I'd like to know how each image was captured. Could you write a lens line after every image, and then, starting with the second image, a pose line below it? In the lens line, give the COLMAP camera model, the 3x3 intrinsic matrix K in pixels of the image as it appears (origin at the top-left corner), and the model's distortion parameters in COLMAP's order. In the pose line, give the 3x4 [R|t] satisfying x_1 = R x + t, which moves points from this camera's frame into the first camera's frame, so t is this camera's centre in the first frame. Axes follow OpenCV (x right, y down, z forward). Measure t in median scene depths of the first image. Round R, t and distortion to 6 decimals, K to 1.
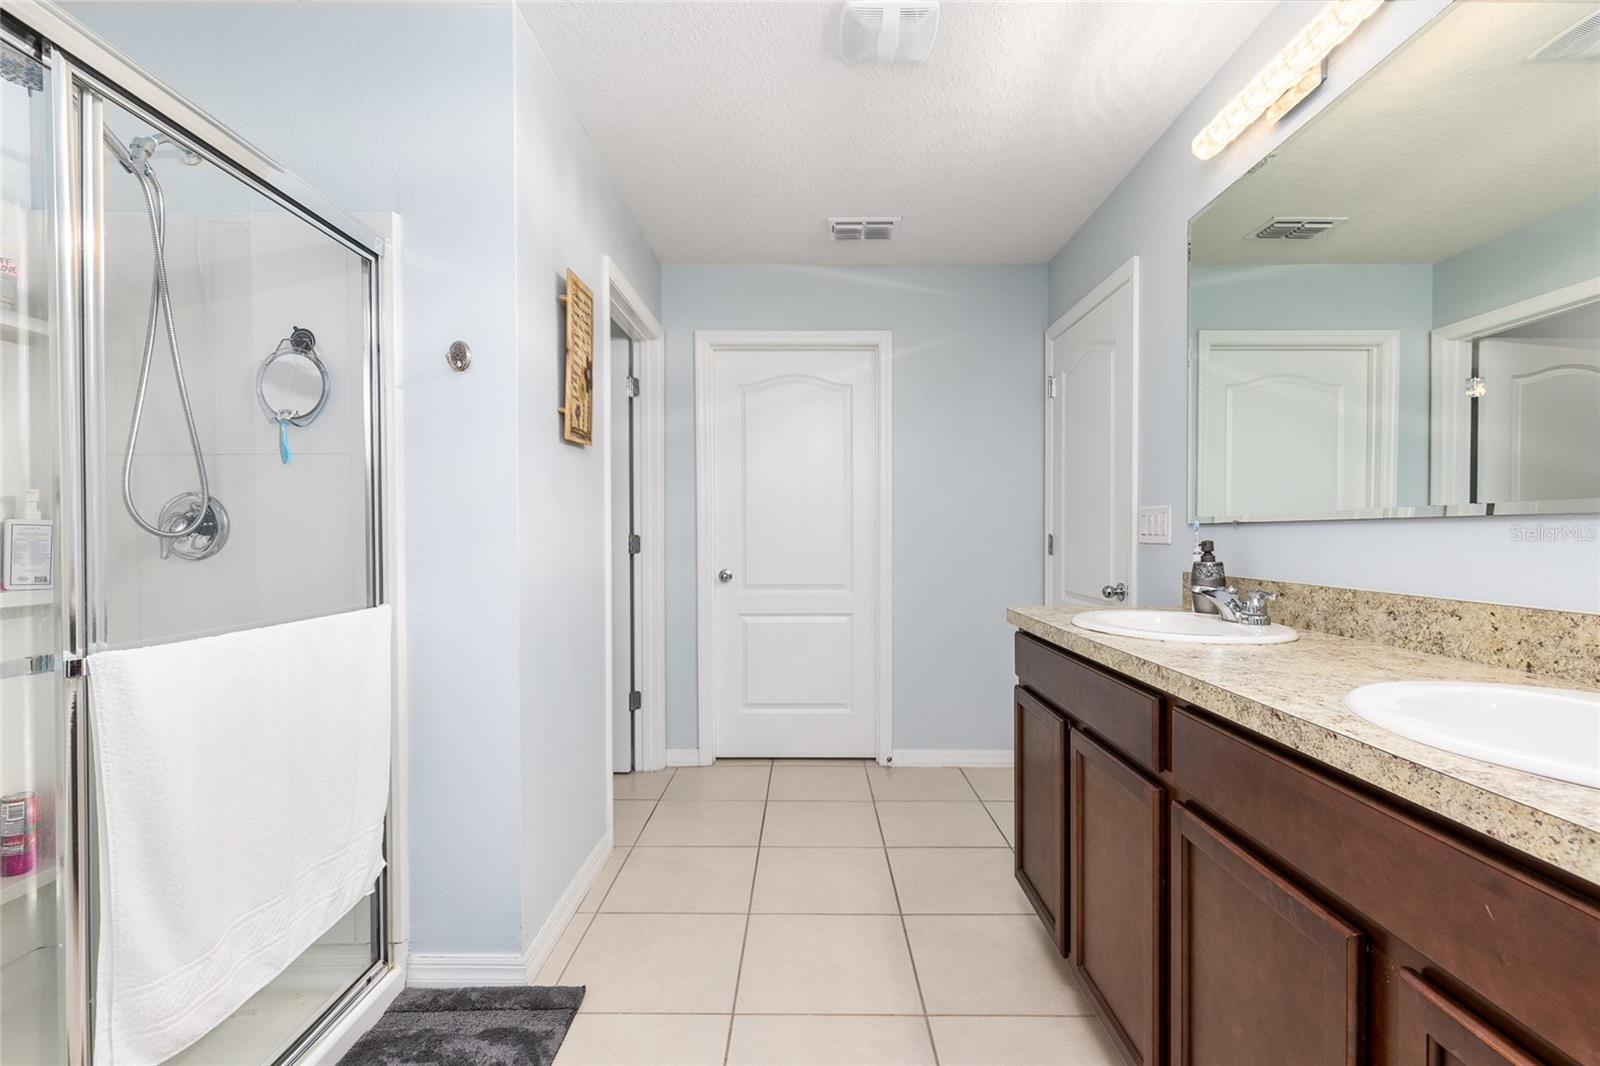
lens RADIAL K [[732.3, 0, 800.2], [0, 732.3, 539.4], [0, 0, 1]] dist [0.008927, -0.002317]
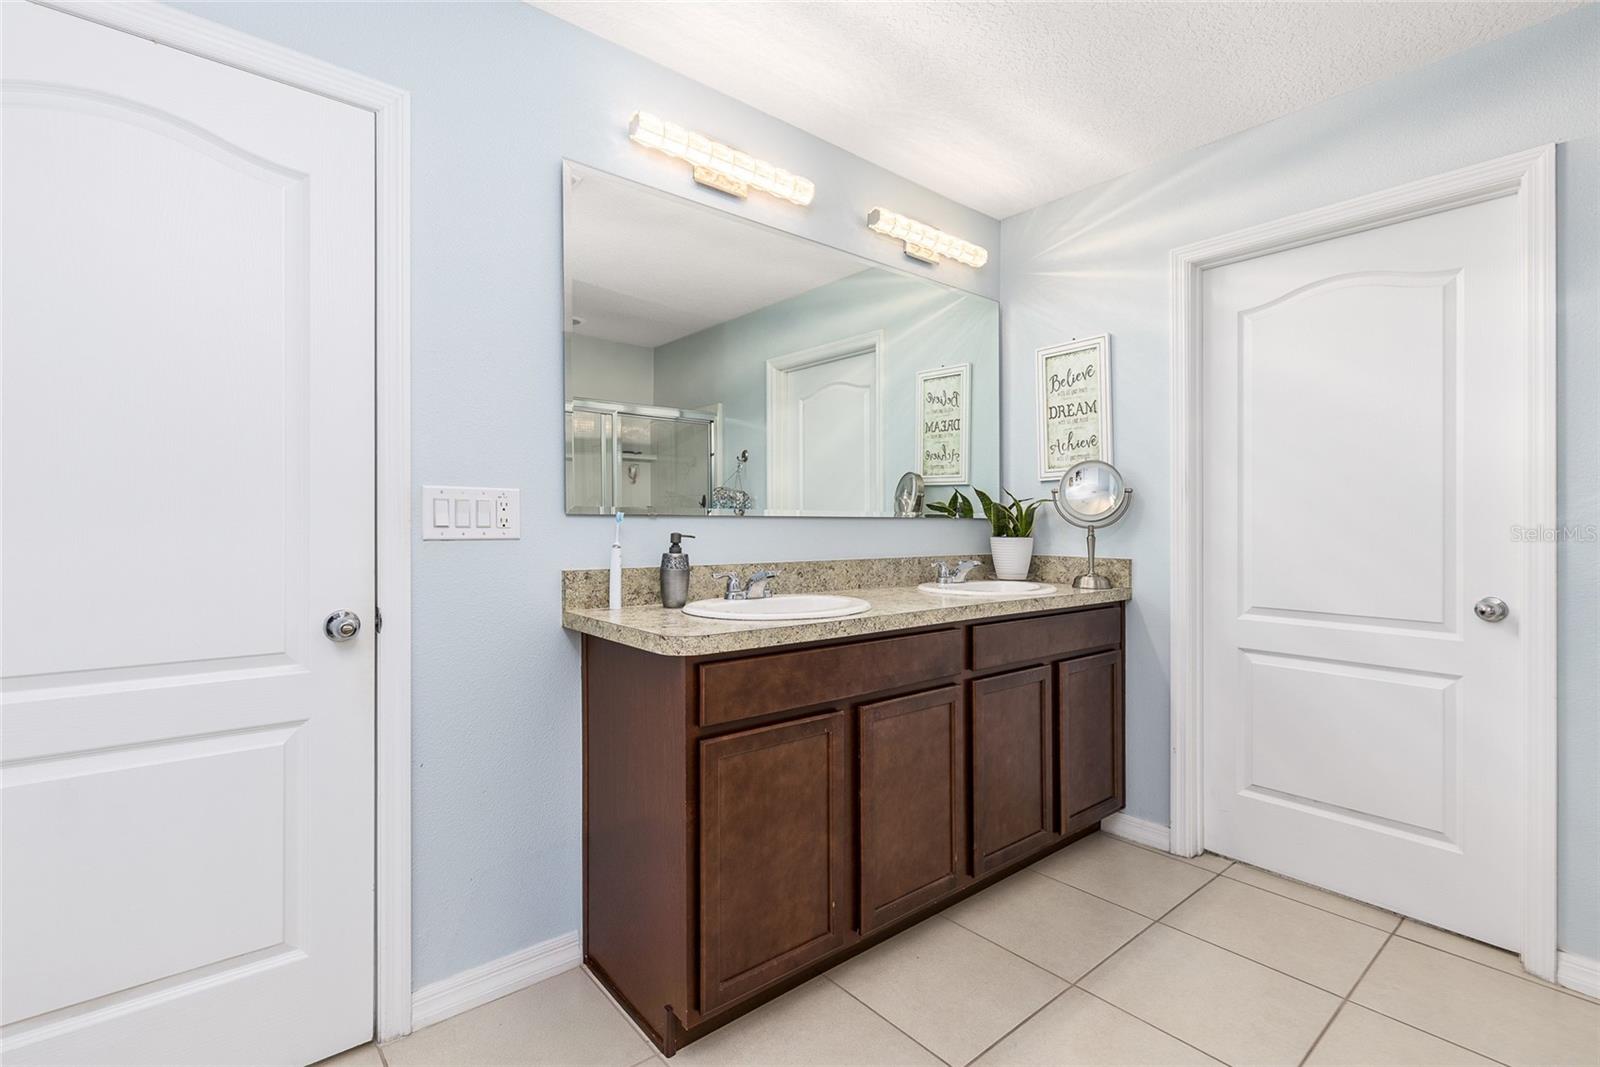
lens RADIAL K [[732.3, 0, 795.9], [0, 732.3, 523.4], [0, 0, 1]] dist [0.008927, -0.002317]
pose [[-0.650216, -0.008142, 0.759705, -0.449964], [-0.001305, 0.999953, 0.009601, -0.029578], [-0.759748, 0.005251, -0.650196, 2.053497]]
